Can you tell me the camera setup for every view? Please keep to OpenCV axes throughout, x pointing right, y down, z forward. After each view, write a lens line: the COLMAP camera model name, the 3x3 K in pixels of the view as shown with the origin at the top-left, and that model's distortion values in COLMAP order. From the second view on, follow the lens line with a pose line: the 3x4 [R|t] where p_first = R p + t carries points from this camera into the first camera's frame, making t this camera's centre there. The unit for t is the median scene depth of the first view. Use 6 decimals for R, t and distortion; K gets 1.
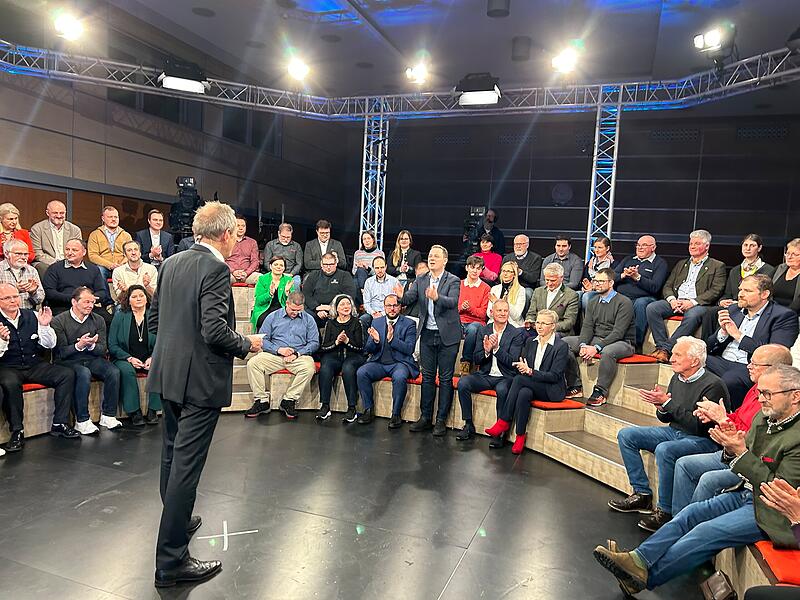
lens RADIAL K [[599.0, 0, 394.1], [0, 599.0, 302.9], [0, 0, 1]] dist [0.061143, -0.070380]
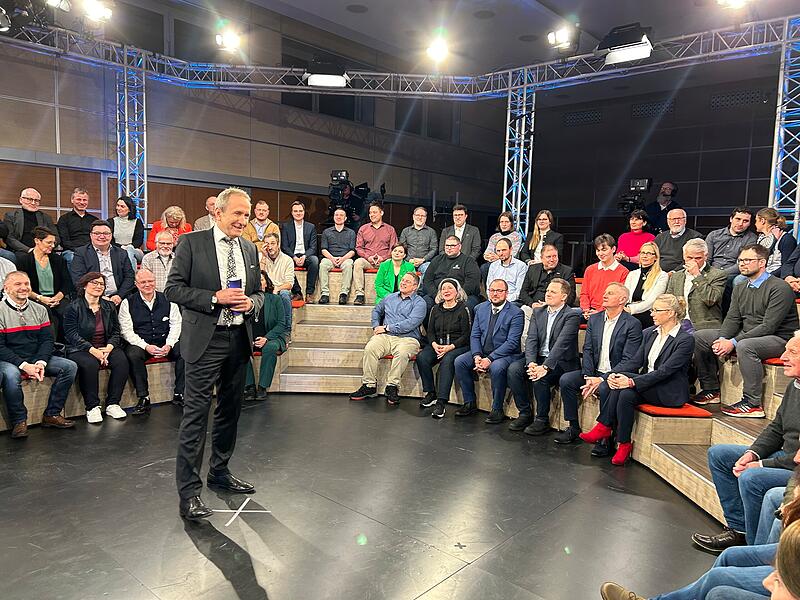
lens RADIAL K [[599.0, 0, 404.7], [0, 599.0, 296.6], [0, 0, 1]] dist [0.061143, -0.070380]
pose [[0.935599, 0.006863, -0.352997, 0.155662], [-0.005534, 0.999973, 0.004773, 0.008365], [0.353021, -0.002512, 0.935612, 0.070867]]
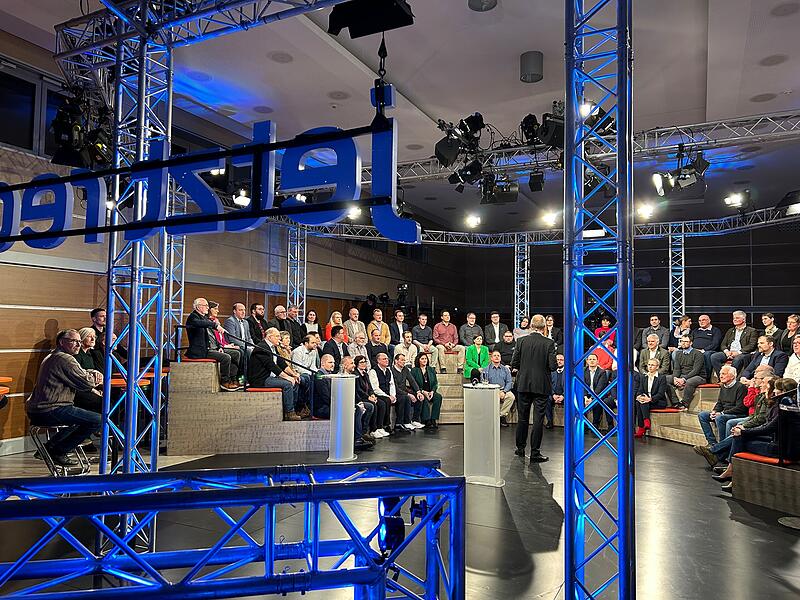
lens RADIAL K [[599.0, 0, 395.7], [0, 599.0, 294.6], [0, 0, 1]] dist [0.061143, -0.070380]
pose [[0.993552, -0.044794, -0.104155, -0.231961], [0.029696, 0.989388, -0.142229, 0.042145], [0.109420, 0.138219, 0.984339, -0.664326]]
